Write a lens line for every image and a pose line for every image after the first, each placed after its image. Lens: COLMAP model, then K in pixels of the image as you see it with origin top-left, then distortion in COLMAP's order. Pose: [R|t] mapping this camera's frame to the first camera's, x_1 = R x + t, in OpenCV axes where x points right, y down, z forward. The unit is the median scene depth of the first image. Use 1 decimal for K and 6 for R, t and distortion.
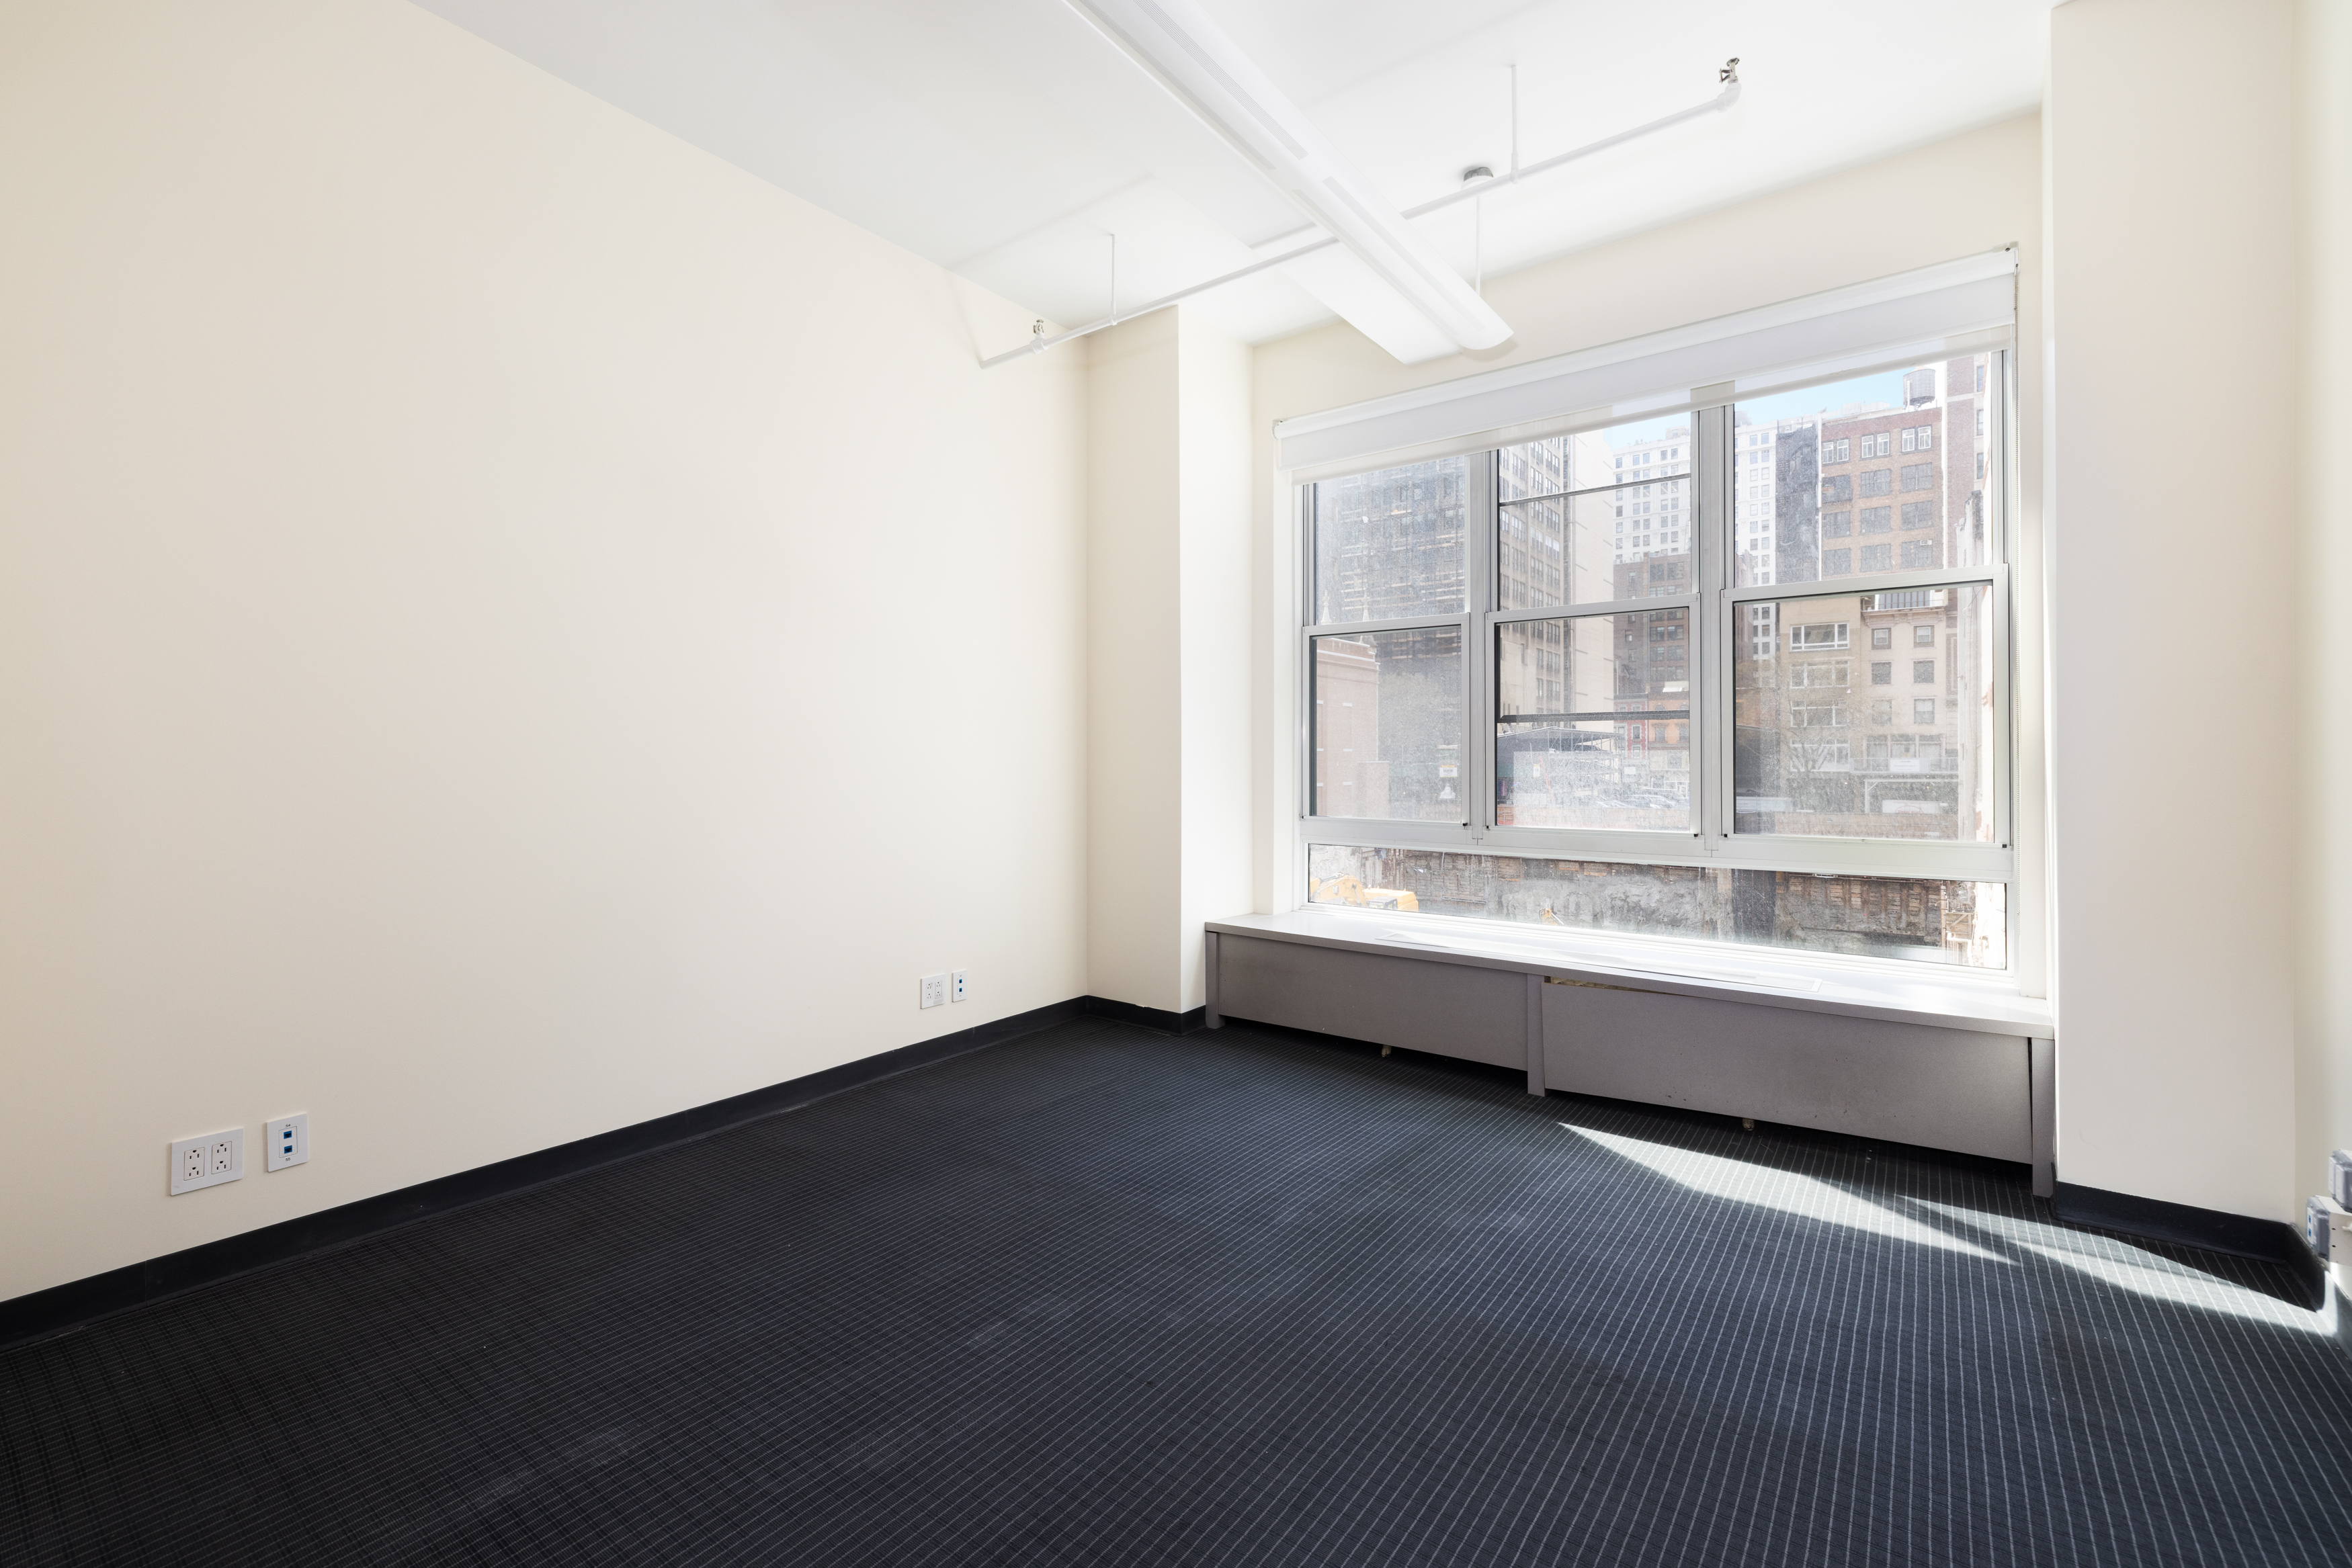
lens RADIAL K [[998.5, 0, 1176.7], [0, 998.5, 769.0], [0, 0, 1]] dist [0.000703, 0.000064]
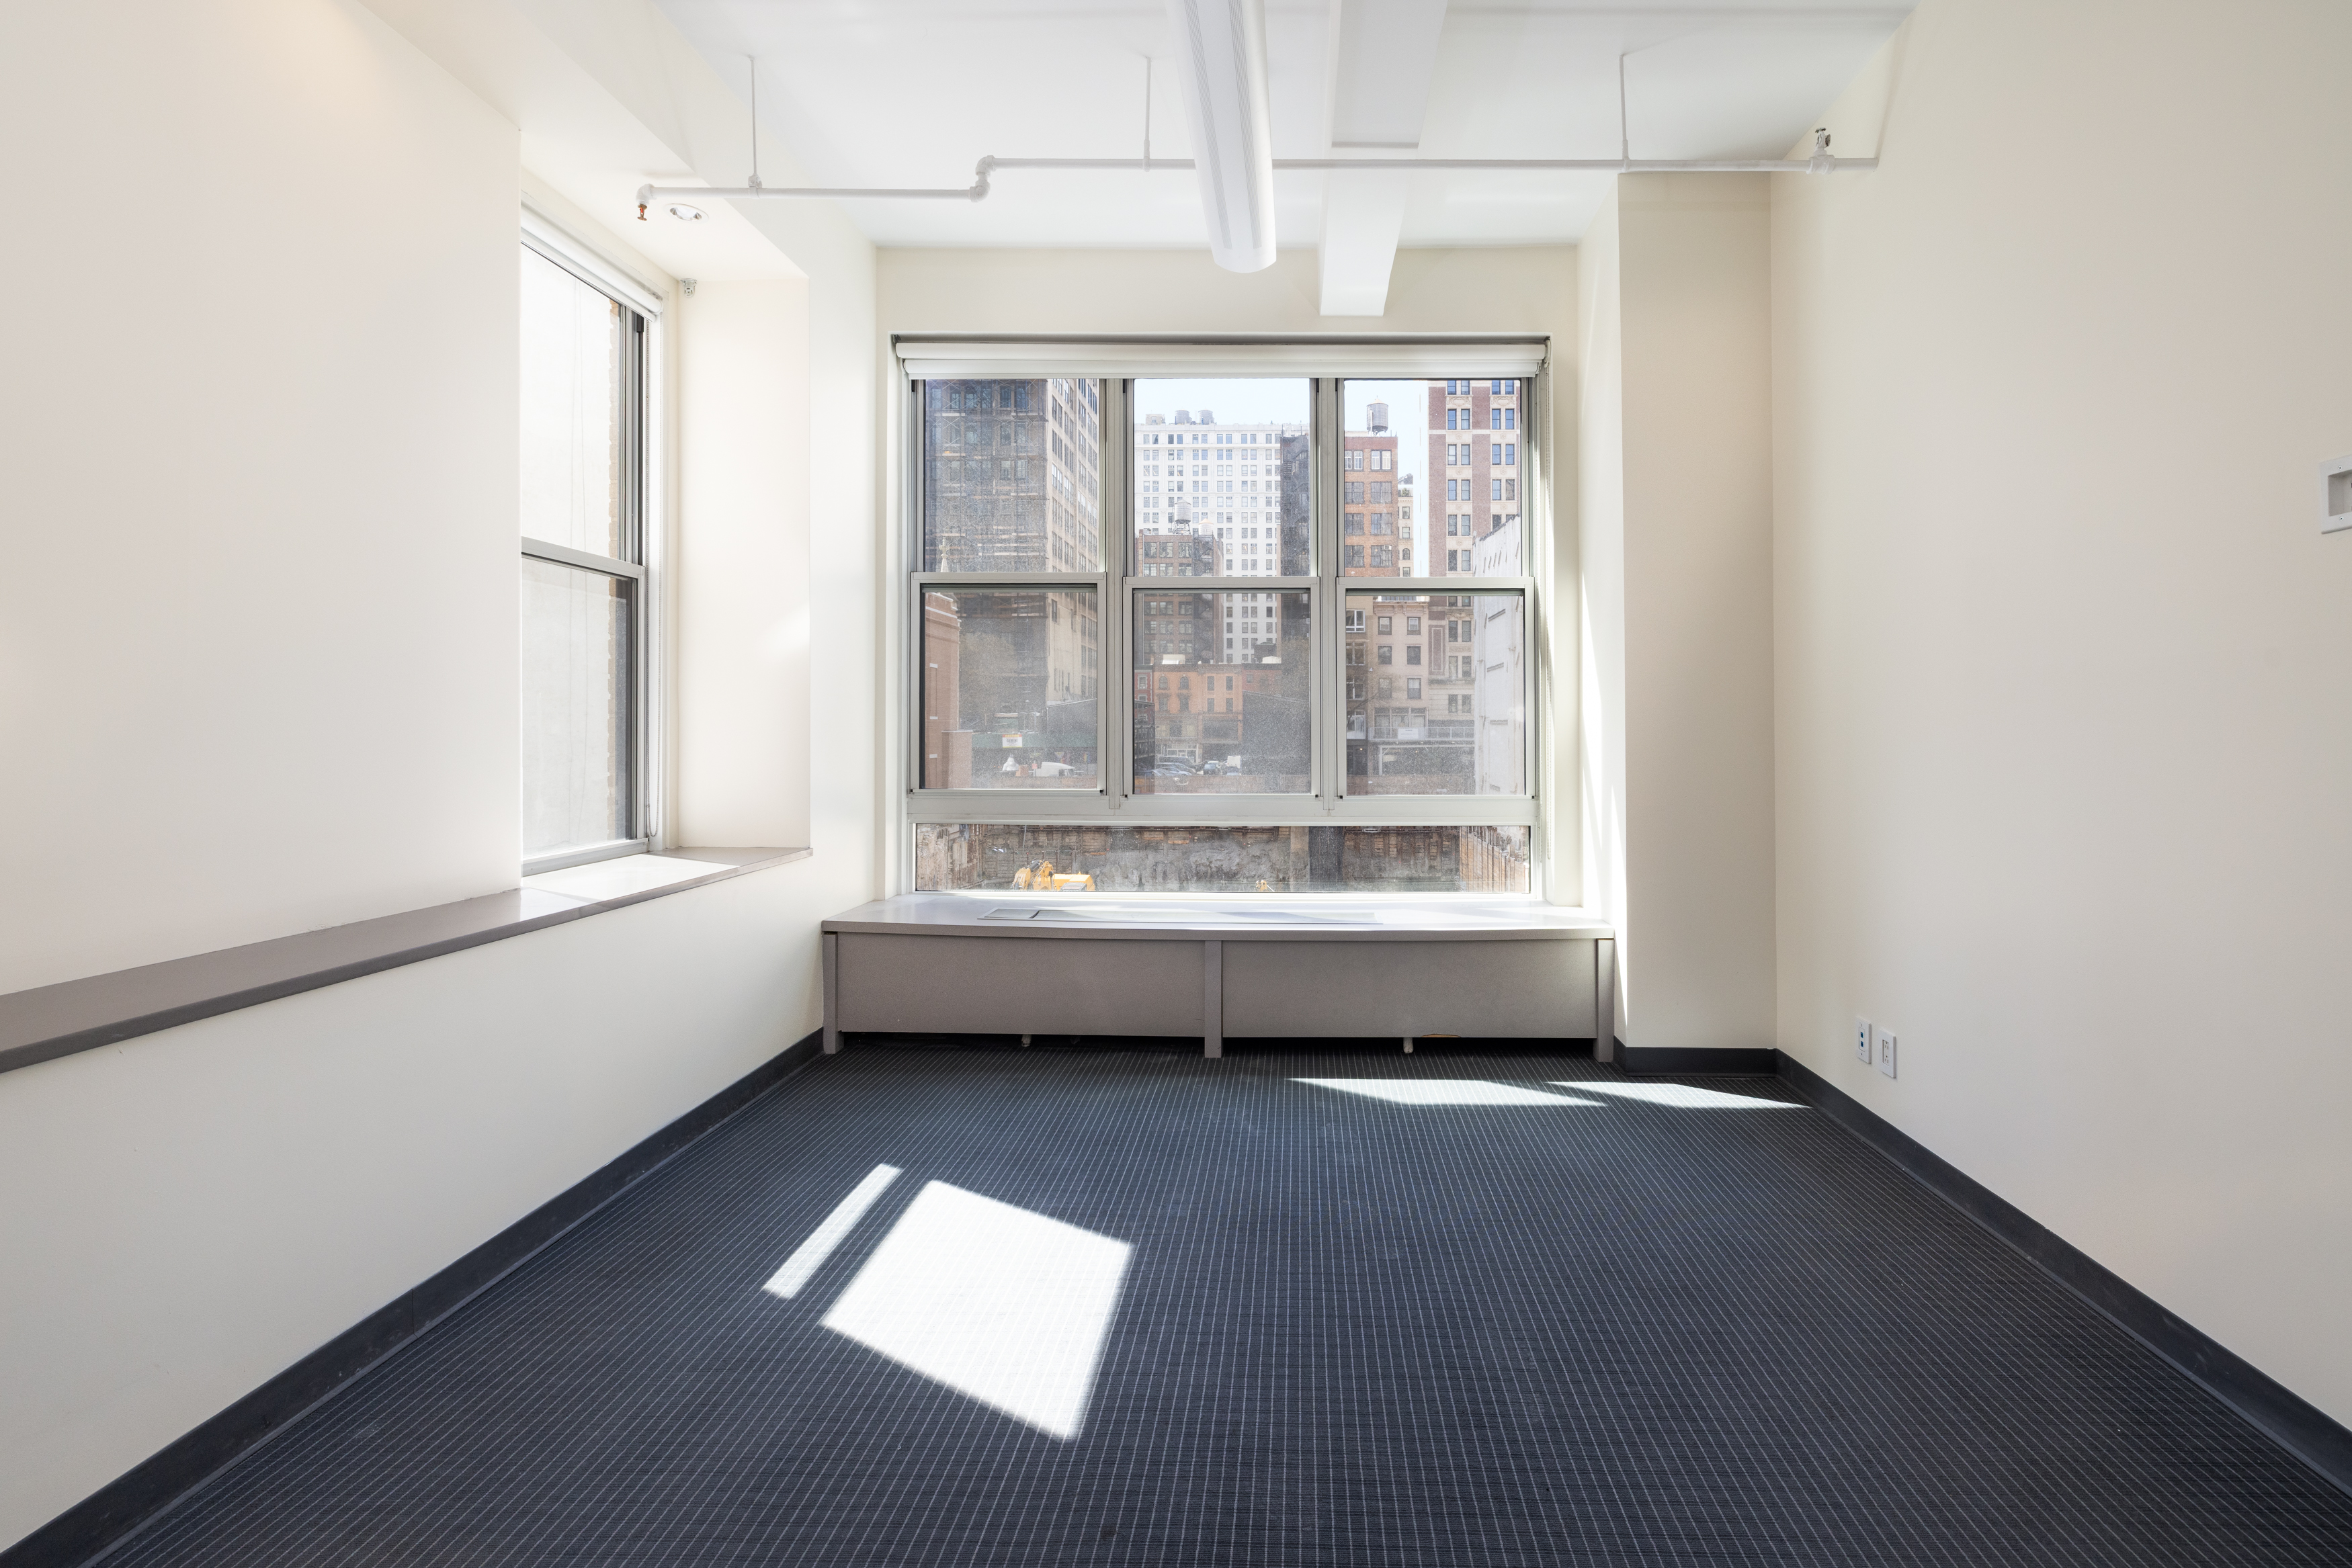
lens RADIAL K [[1095.4, 0, 1176.4], [0, 1095.4, 724.5], [0, 0, 1]] dist [-0.044362, 0.000058]
pose [[0.821935, 0.008235, 0.569522, -0.224477], [0.005253, 0.999743, -0.022037, 0.012037], [-0.569558, 0.021105, 0.821680, 0.093065]]
